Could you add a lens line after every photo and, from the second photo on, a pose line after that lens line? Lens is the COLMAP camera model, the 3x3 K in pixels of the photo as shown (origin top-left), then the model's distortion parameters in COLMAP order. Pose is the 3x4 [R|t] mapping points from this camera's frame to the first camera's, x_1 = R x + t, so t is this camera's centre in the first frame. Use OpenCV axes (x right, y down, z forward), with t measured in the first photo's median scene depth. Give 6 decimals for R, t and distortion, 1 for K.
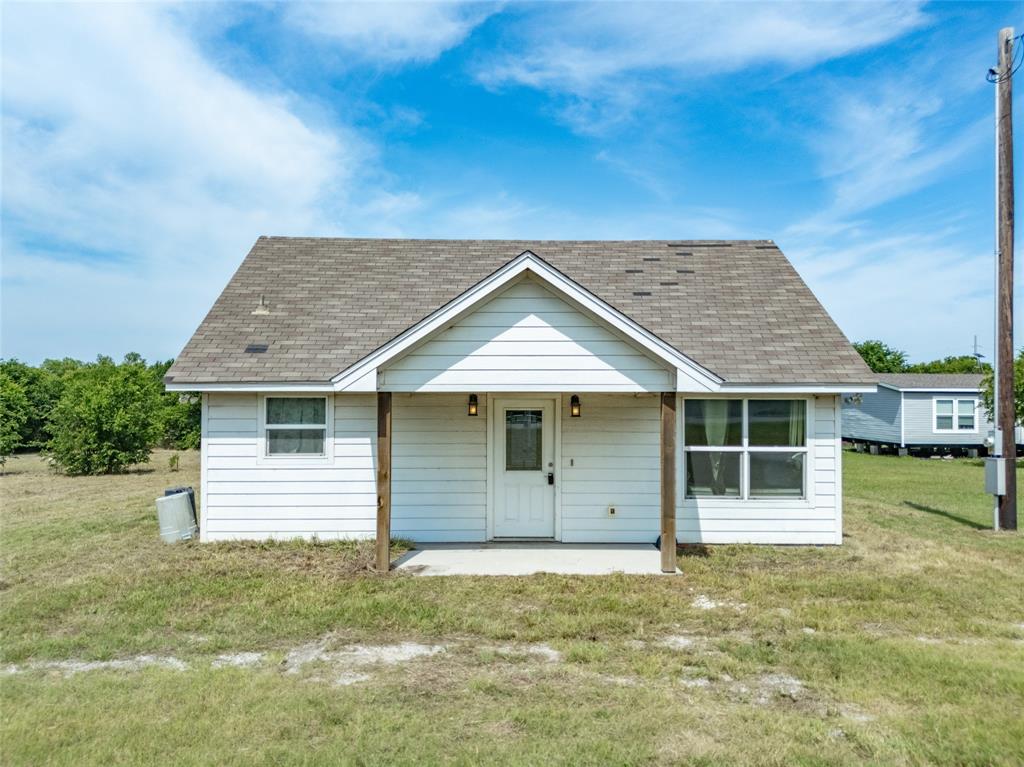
lens RADIAL K [[752.6, 0, 515.6], [0, 752.6, 385.6], [0, 0, 1]] dist [0.082033, -0.093709]
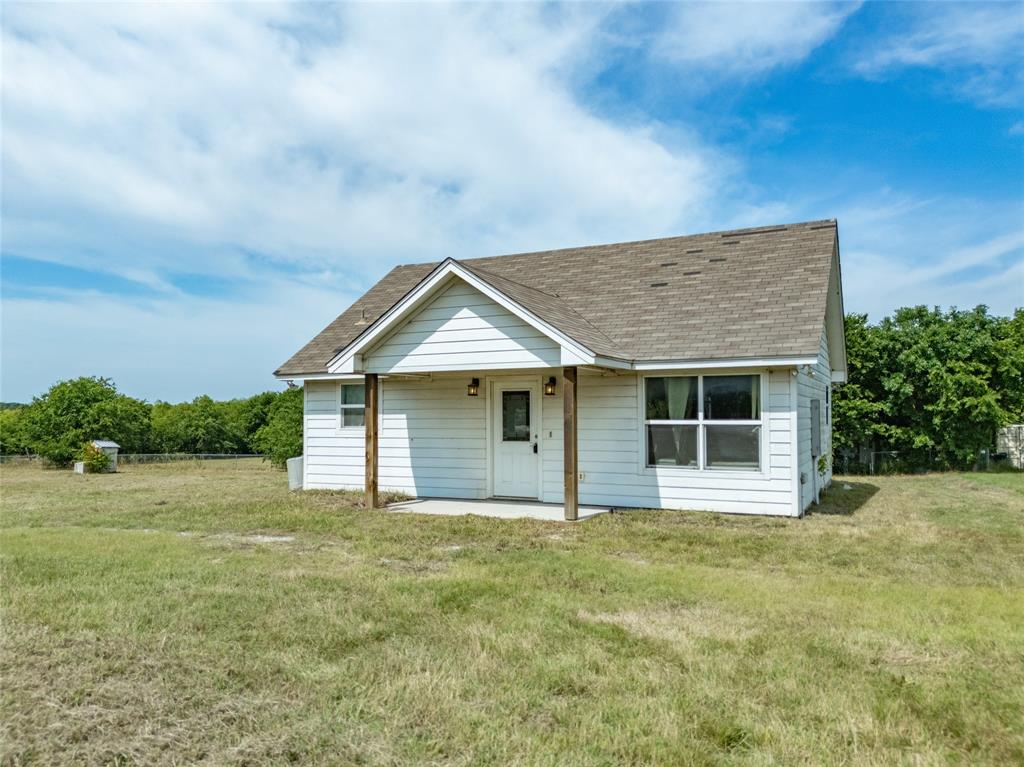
lens RADIAL K [[756.7, 0, 516.6], [0, 756.7, 383.9], [0, 0, 1]] dist [0.060653, -0.057290]
pose [[0.893468, -0.025113, -0.448424, 0.550661], [0.013138, 0.999470, -0.029797, 0.058086], [0.448934, 0.020731, 0.893324, -0.066740]]
